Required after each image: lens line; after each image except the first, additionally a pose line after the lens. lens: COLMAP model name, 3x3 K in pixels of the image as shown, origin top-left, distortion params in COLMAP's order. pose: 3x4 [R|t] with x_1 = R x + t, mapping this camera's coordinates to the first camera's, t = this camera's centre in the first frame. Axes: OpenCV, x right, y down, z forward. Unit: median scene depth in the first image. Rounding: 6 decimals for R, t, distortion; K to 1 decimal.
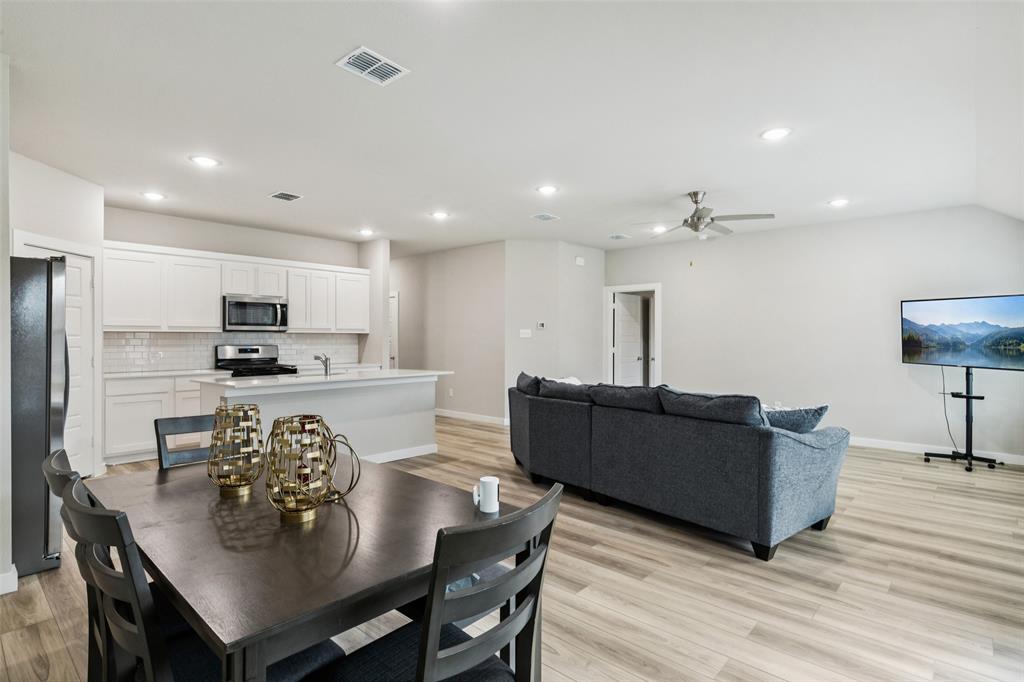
lens RADIAL K [[516.6, 0, 511.4], [0, 516.6, 330.4], [0, 0, 1]] dist [-0.007664, 0.001242]
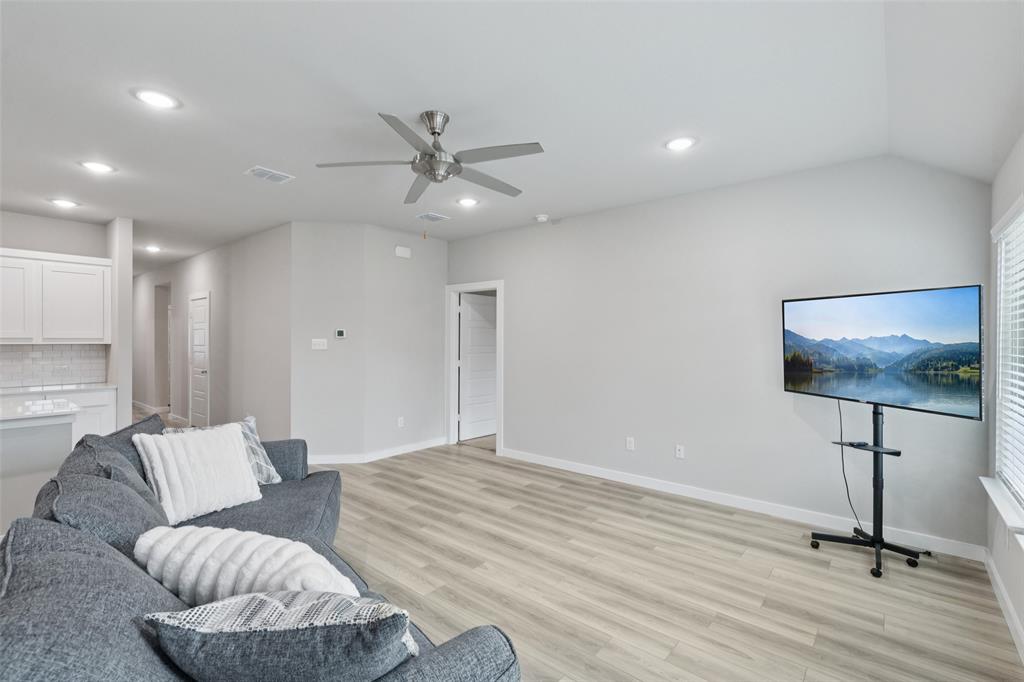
lens RADIAL K [[457.1, 0, 512.0], [0, 457.1, 342.7], [0, 0, 1]] dist [0.006544, -0.000984]
pose [[0.999598, 0.002442, 0.028241, 0.390647], [-0.003085, 0.999736, 0.022749, -0.017343], [-0.028178, -0.022827, 0.999342, 0.416730]]
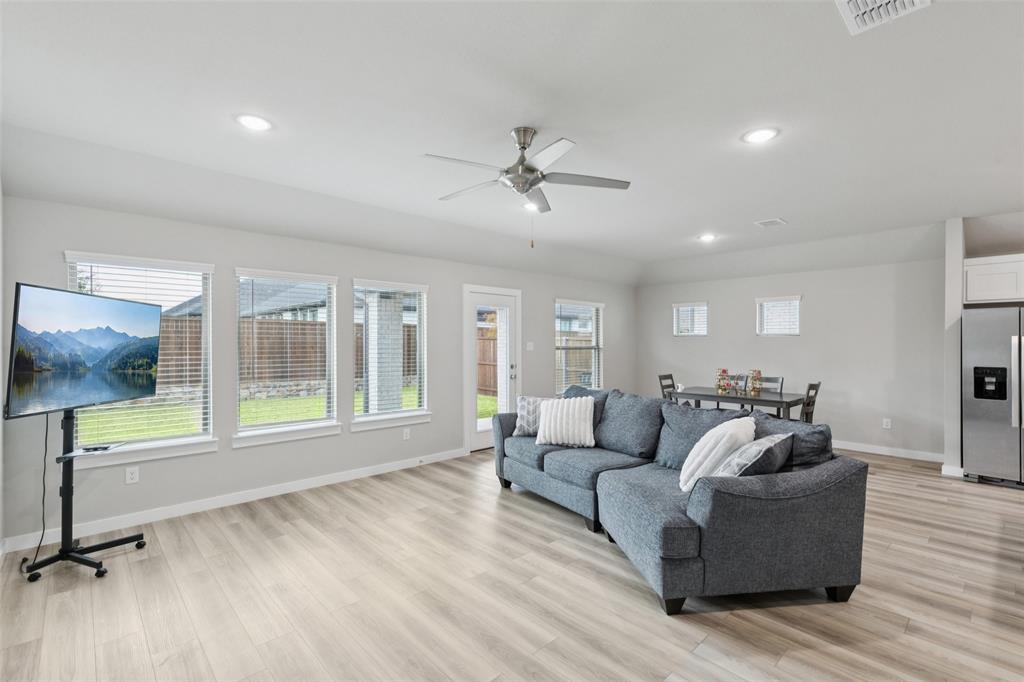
lens RADIAL K [[457.1, 0, 516.4], [0, 457.1, 345.5], [0, 0, 1]] dist [0.006544, -0.000984]
pose [[-0.995277, -0.002553, 0.097038, 0.281846], [-0.003239, 0.999971, -0.006916, -0.000546], [-0.097017, -0.007198, -0.995257, 1.428913]]
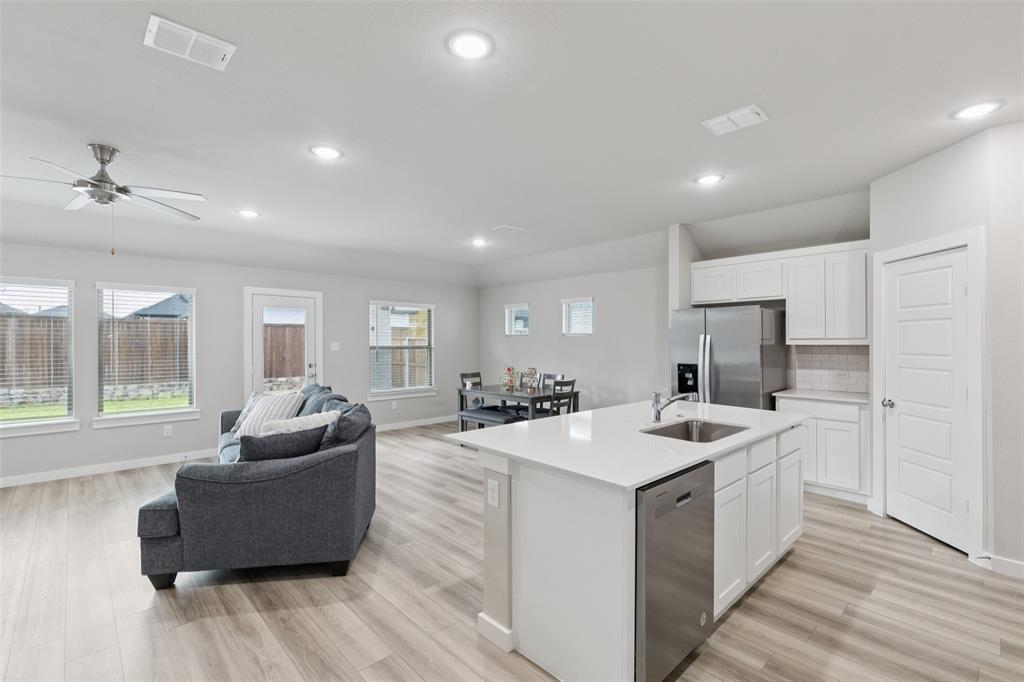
lens RADIAL K [[457.1, 0, 515.7], [0, 457.1, 339.8], [0, 0, 1]] dist [0.006544, -0.000984]
pose [[-0.996743, 0.001115, 0.080630, -0.220298], [-0.000412, 0.999821, -0.018915, -0.000234], [-0.080637, -0.018886, -0.996565, 1.432044]]
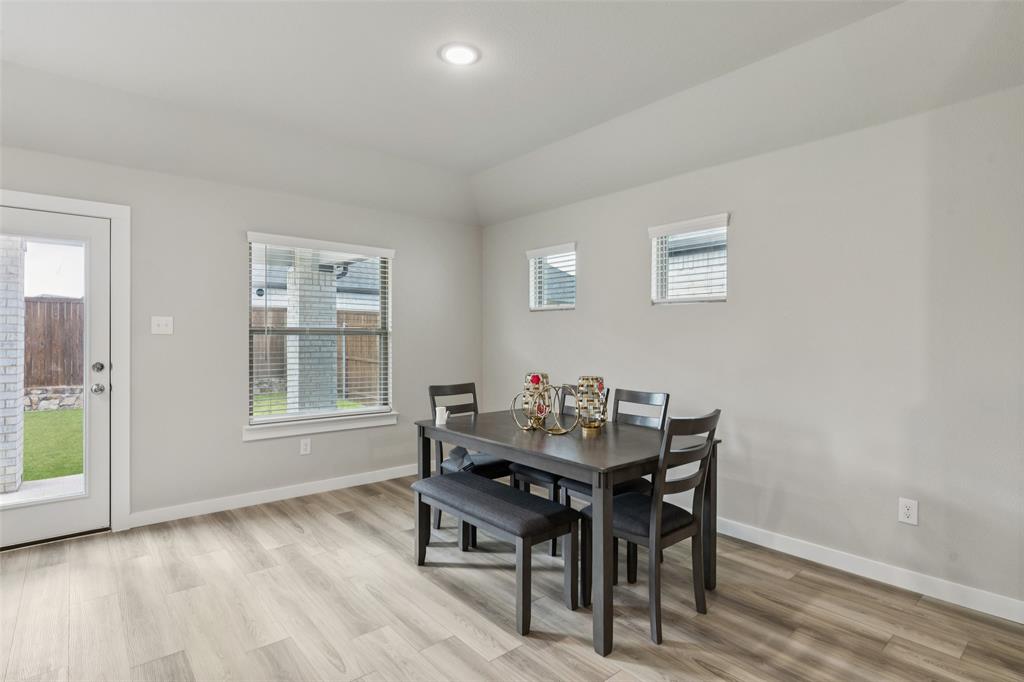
lens RADIAL K [[516.6, 0, 517.2], [0, 516.6, 335.8], [0, 0, 1]] dist [-0.007664, 0.001242]
pose [[-0.990707, -0.002274, 0.135991, -0.165197], [-0.004763, 0.999827, -0.017978, 0.016700], [-0.135927, -0.018459, -0.990547, 0.825203]]
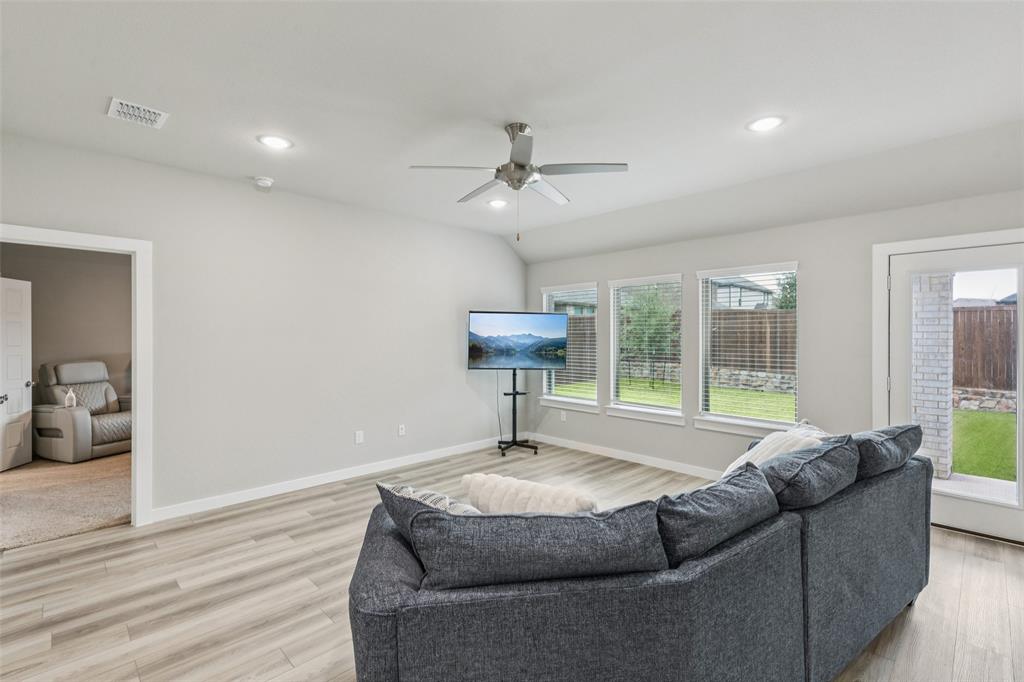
lens RADIAL K [[457.1, 0, 514.2], [0, 457.1, 340.9], [0, 0, 1]] dist [0.006544, -0.000984]
pose [[0.078007, -0.008478, 0.996917, -0.197317], [-0.012777, 0.999873, 0.009503, -0.008013], [-0.996871, -0.013479, 0.077889, 0.876584]]
